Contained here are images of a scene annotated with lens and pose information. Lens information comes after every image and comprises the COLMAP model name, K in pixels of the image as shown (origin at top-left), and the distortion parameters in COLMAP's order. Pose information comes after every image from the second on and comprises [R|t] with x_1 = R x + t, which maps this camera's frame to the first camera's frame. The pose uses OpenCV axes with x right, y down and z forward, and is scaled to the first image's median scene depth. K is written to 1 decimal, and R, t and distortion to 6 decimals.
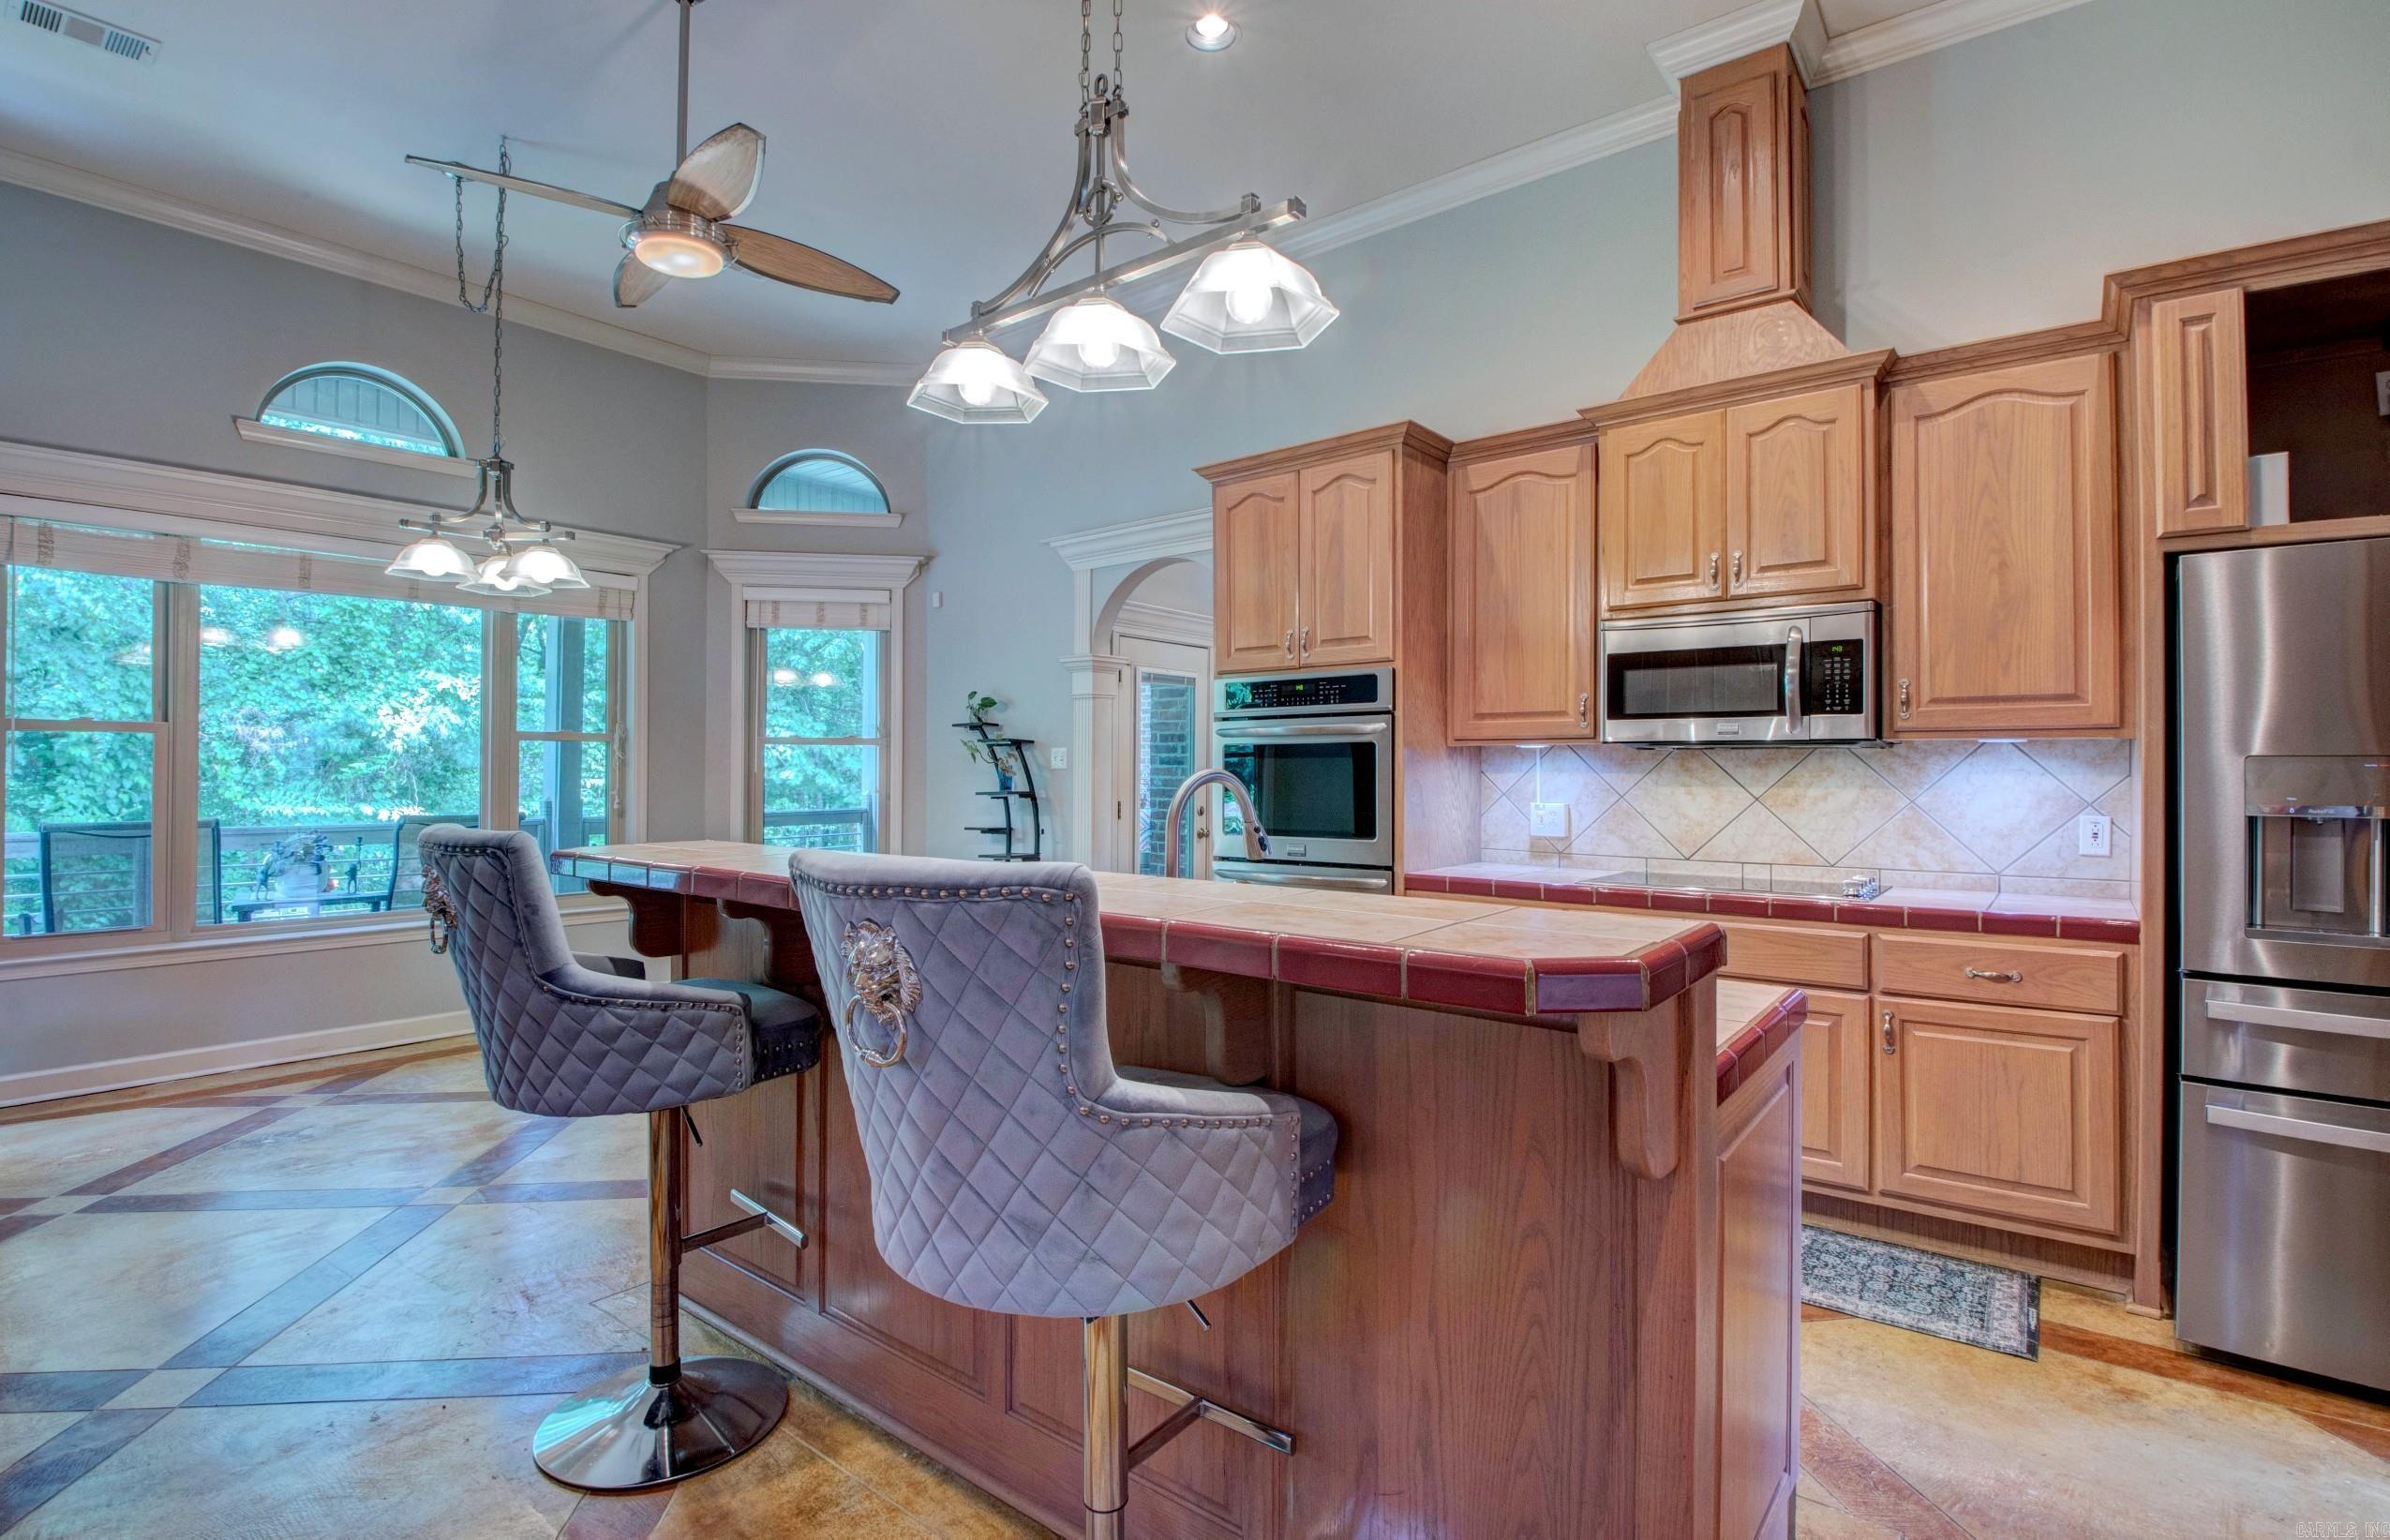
lens RADIAL K [[1121.6, 0, 1192.4], [0, 1121.6, 761.2], [0, 0, 1]] dist [0.011731, -0.027211]
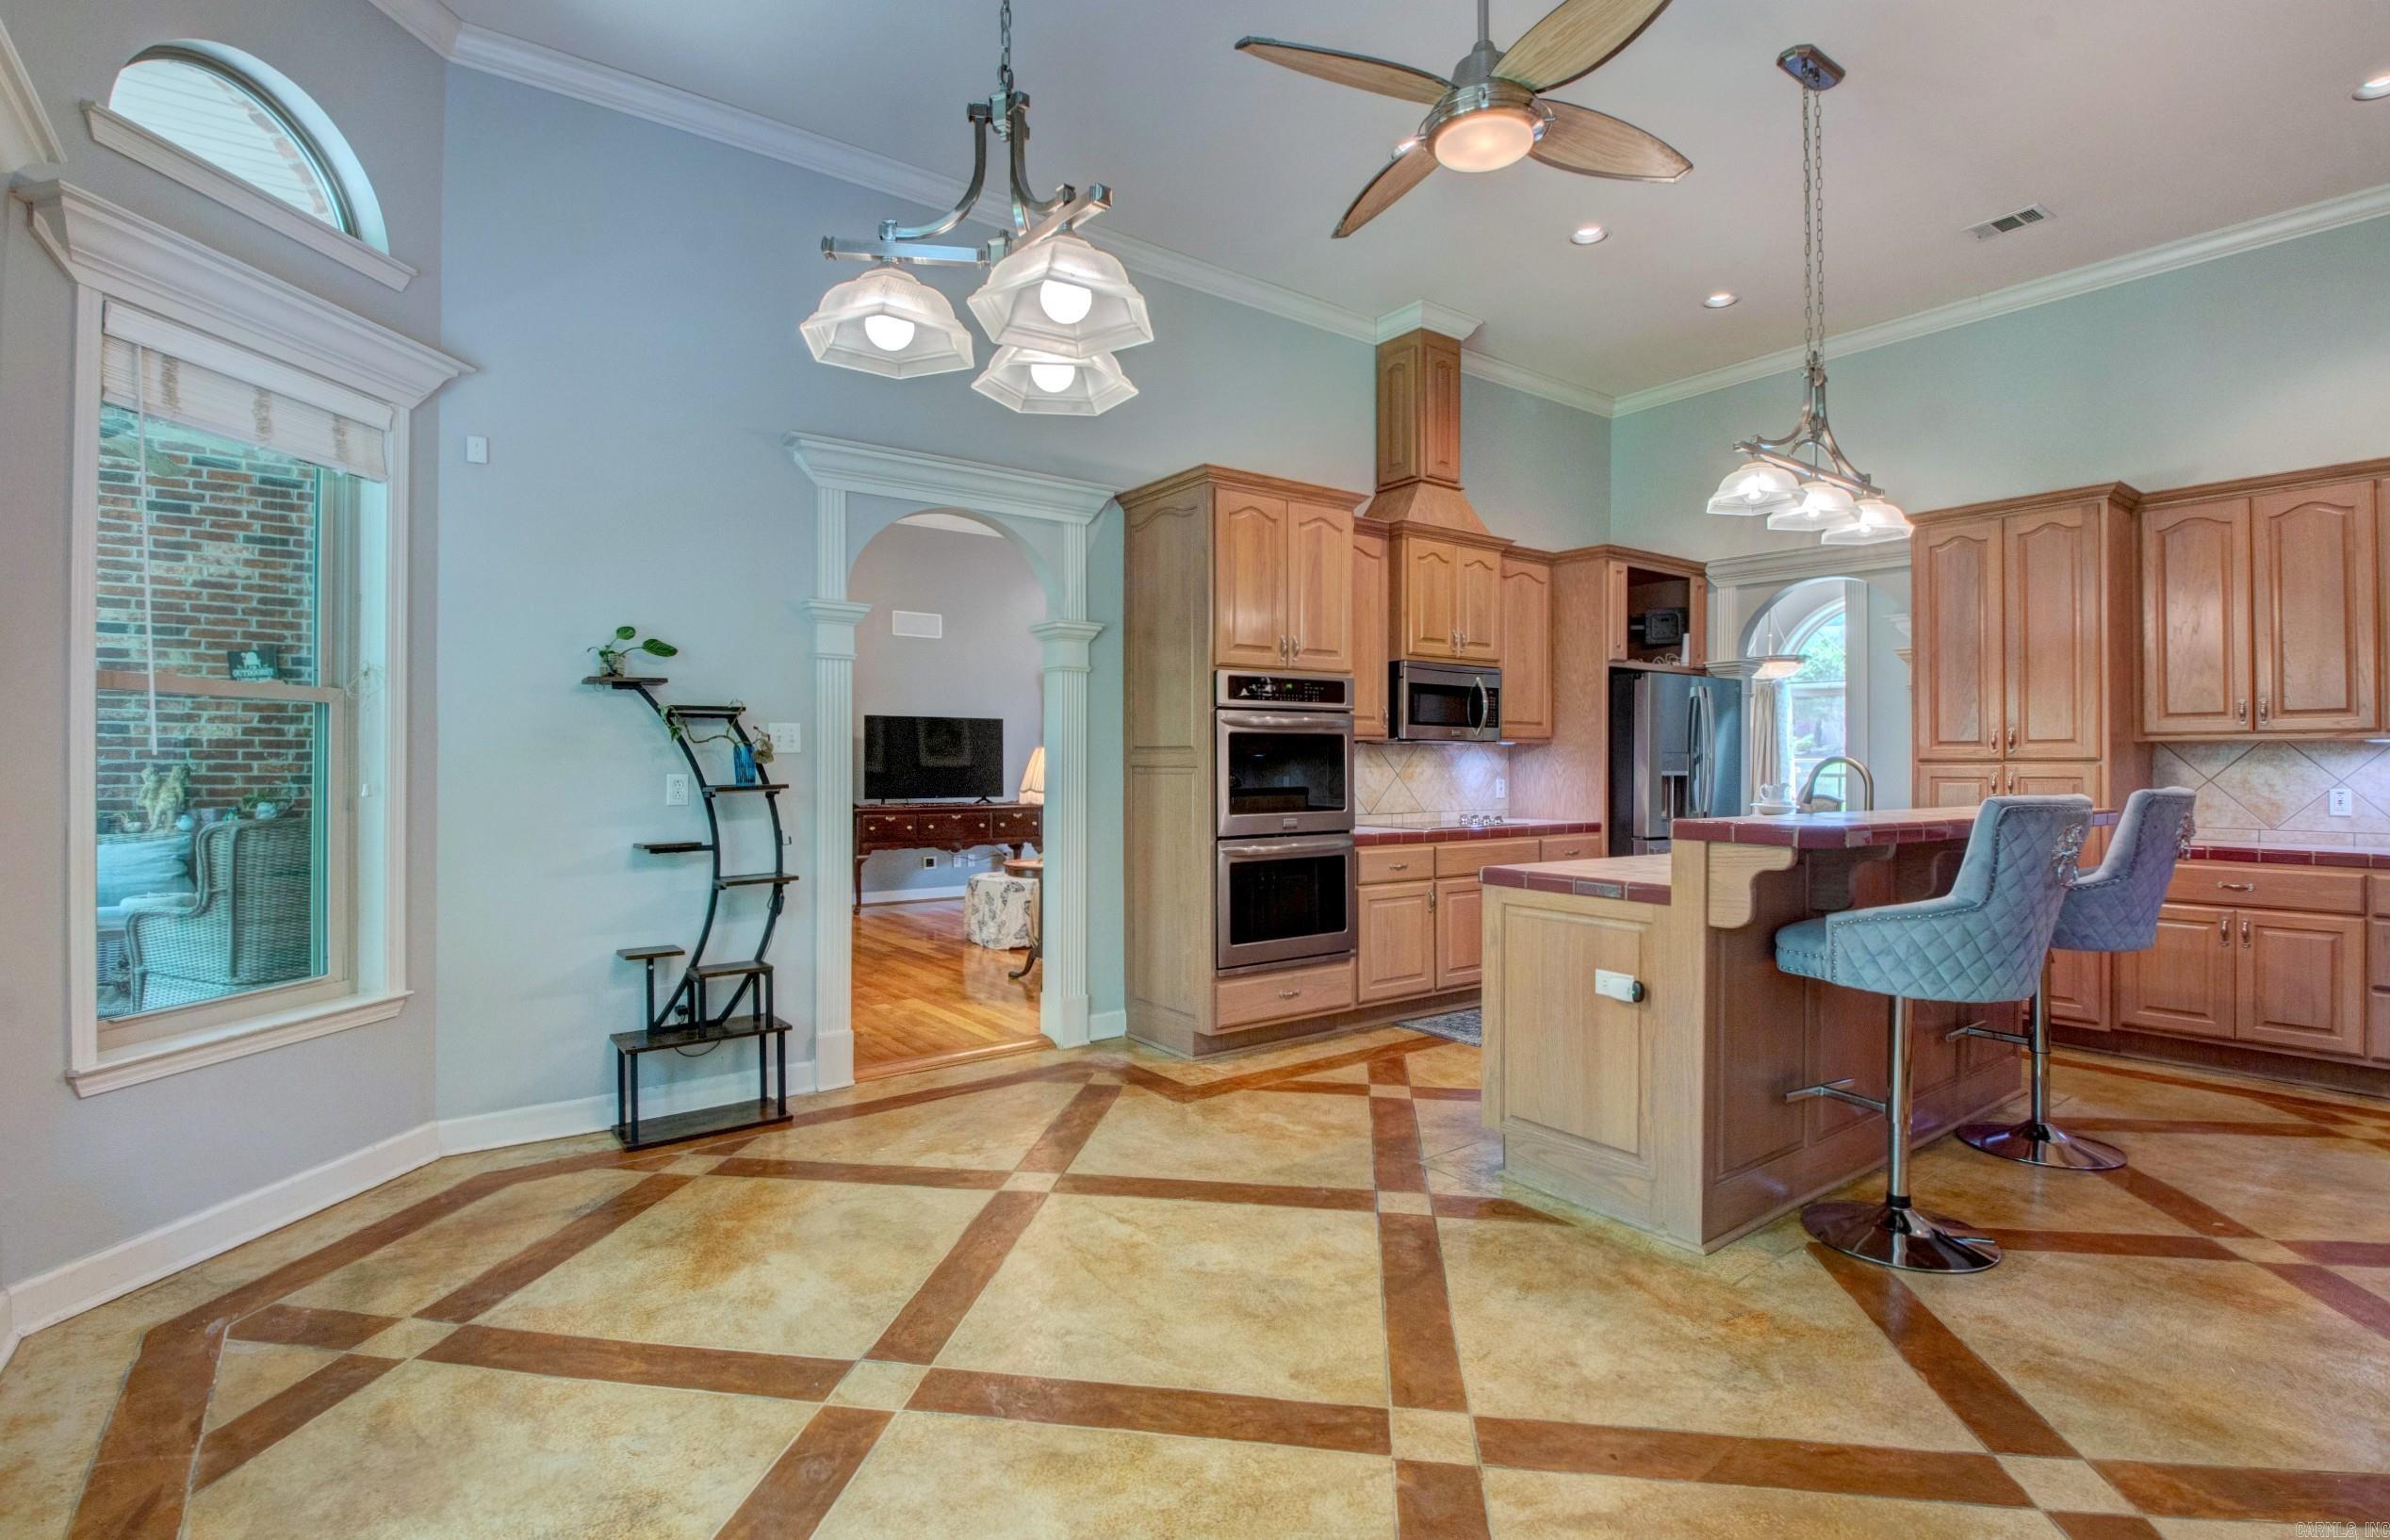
lens RADIAL K [[1121.5, 0, 1192.4], [0, 1121.5, 761.2], [0, 0, 1]] dist [0.011731, -0.027211]
pose [[0.253338, 0.000869, 0.967377, -1.360356], [-0.010196, 0.999946, 0.001771, 0.016756], [-0.967324, -0.010312, 0.253333, 1.010500]]
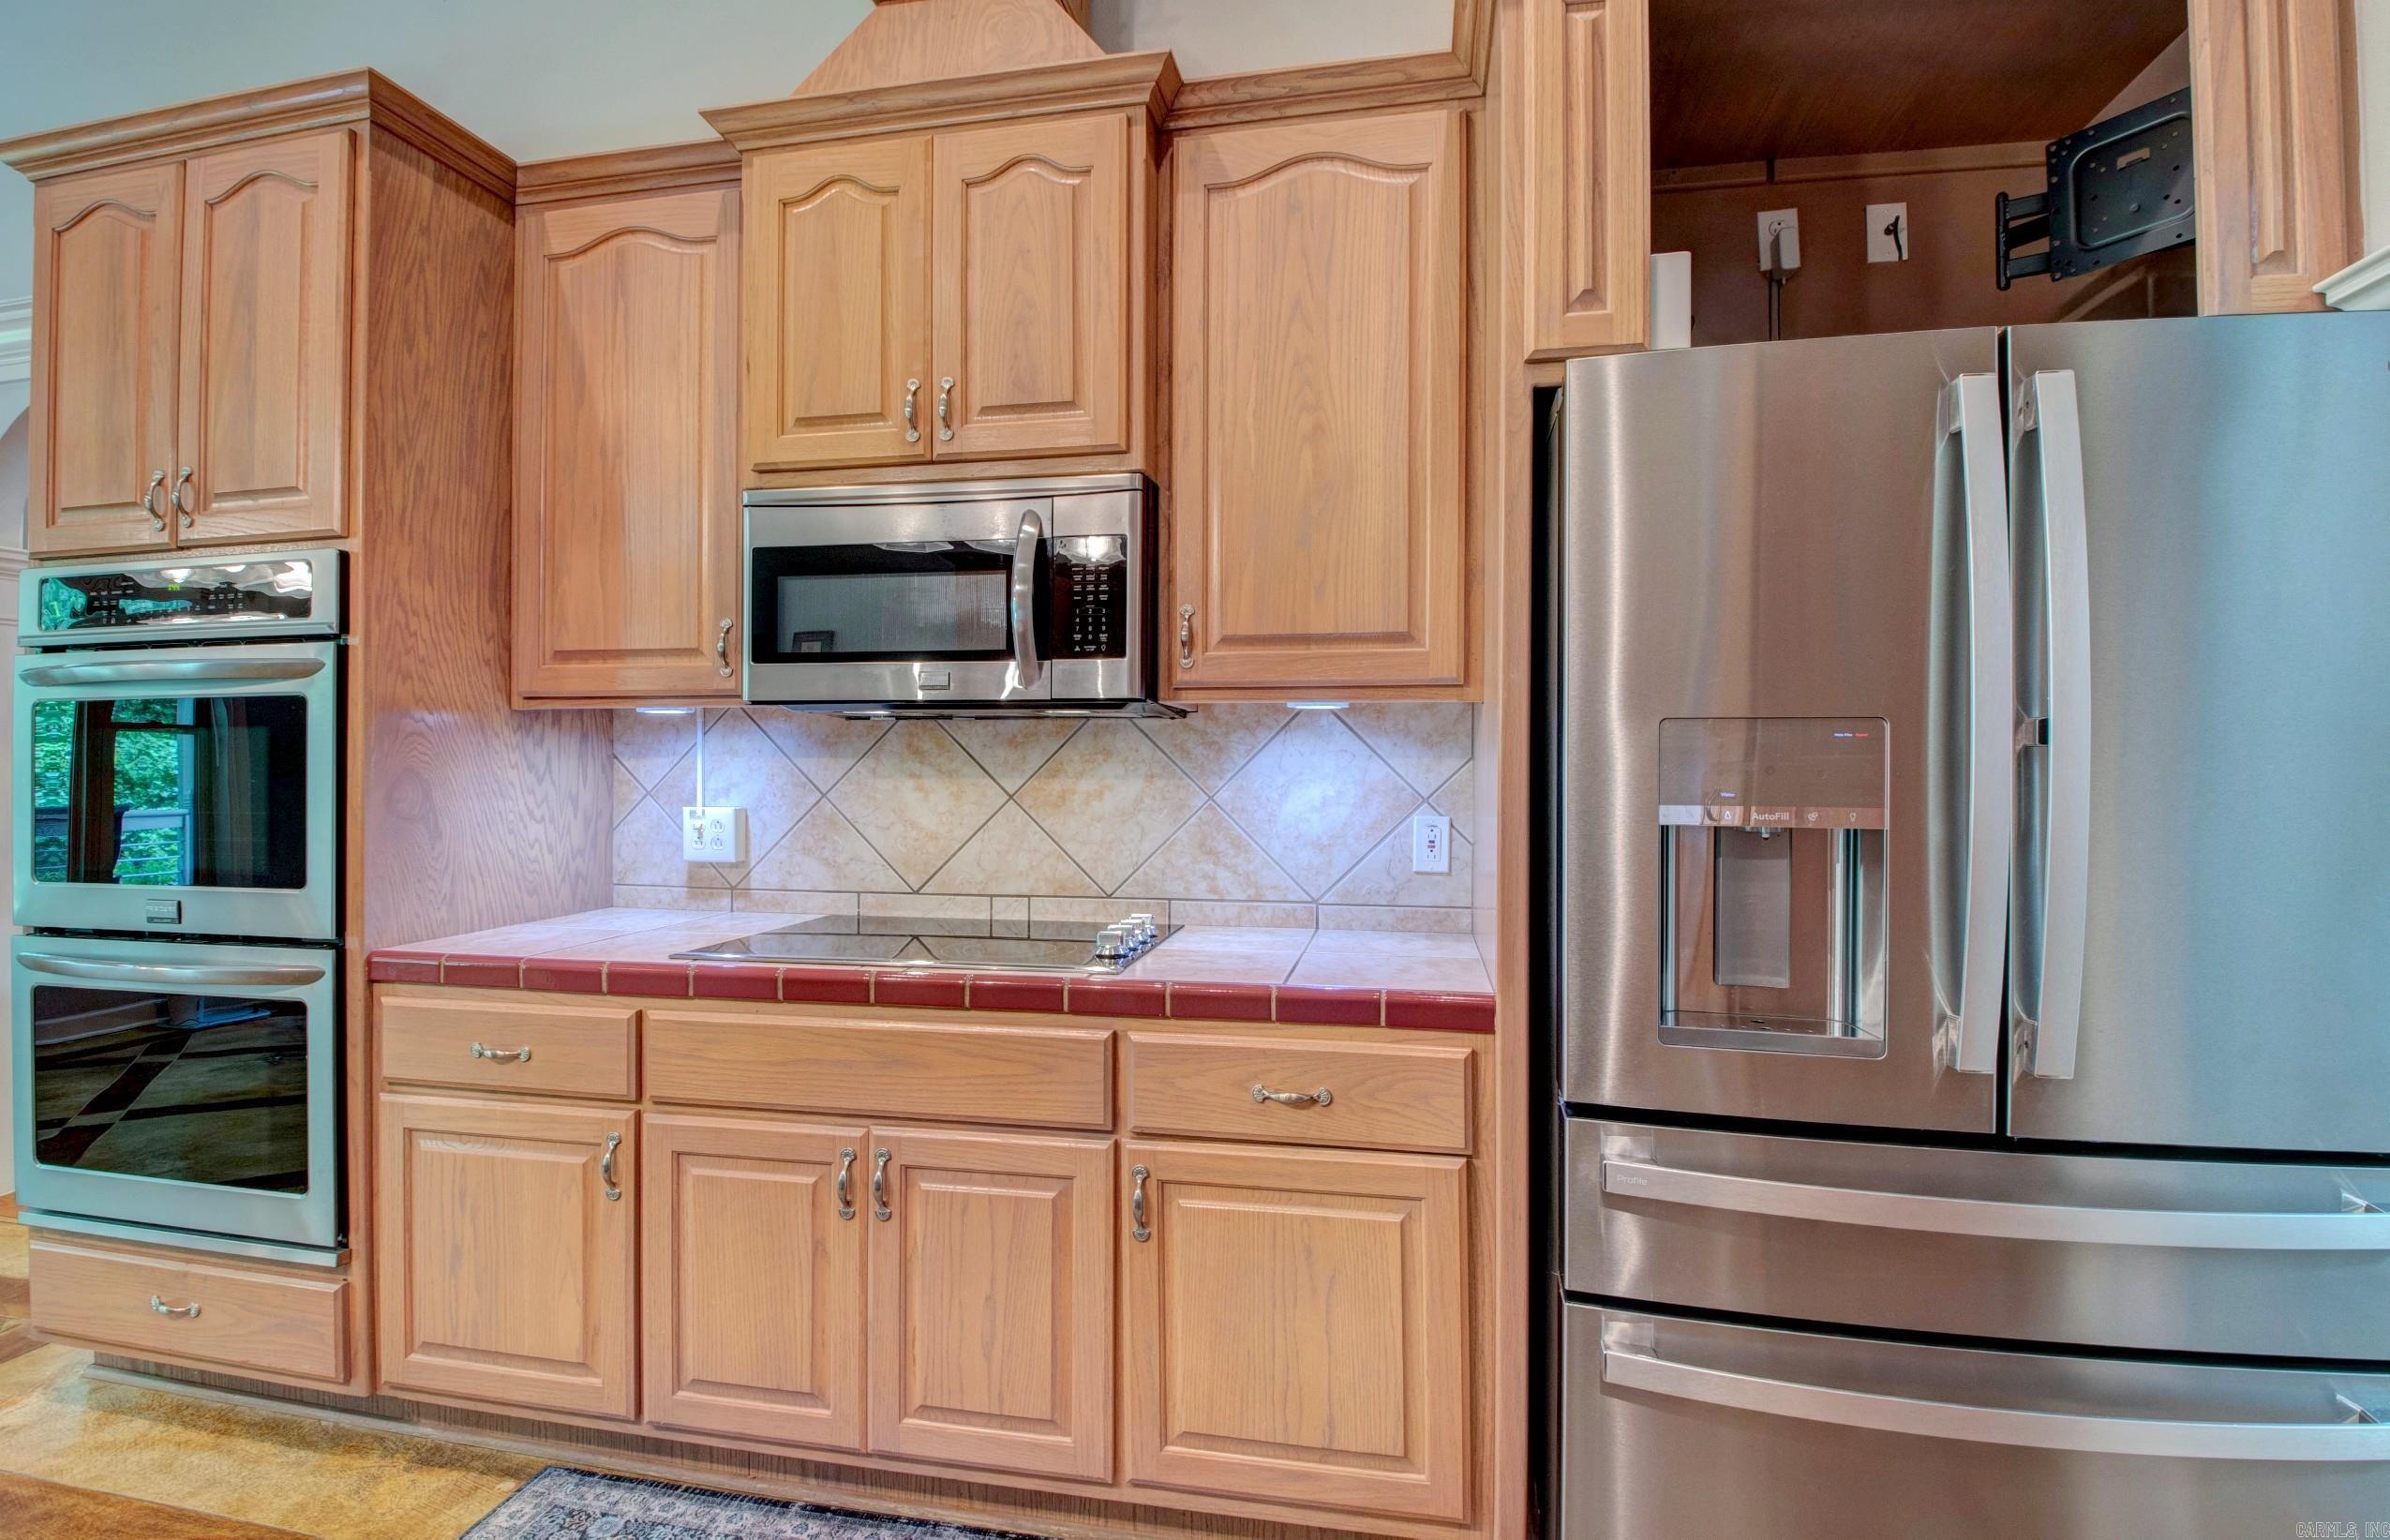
lens RADIAL K [[1101.8, 0, 1195.0], [0, 1101.8, 770.0], [0, 0, 1]] dist [0.031731, -0.024402]
pose [[0.889982, -0.004495, 0.455974, 0.351436], [-0.002561, 0.999886, 0.014856, 0.009783], [-0.455989, -0.014389, 0.889869, 0.440481]]
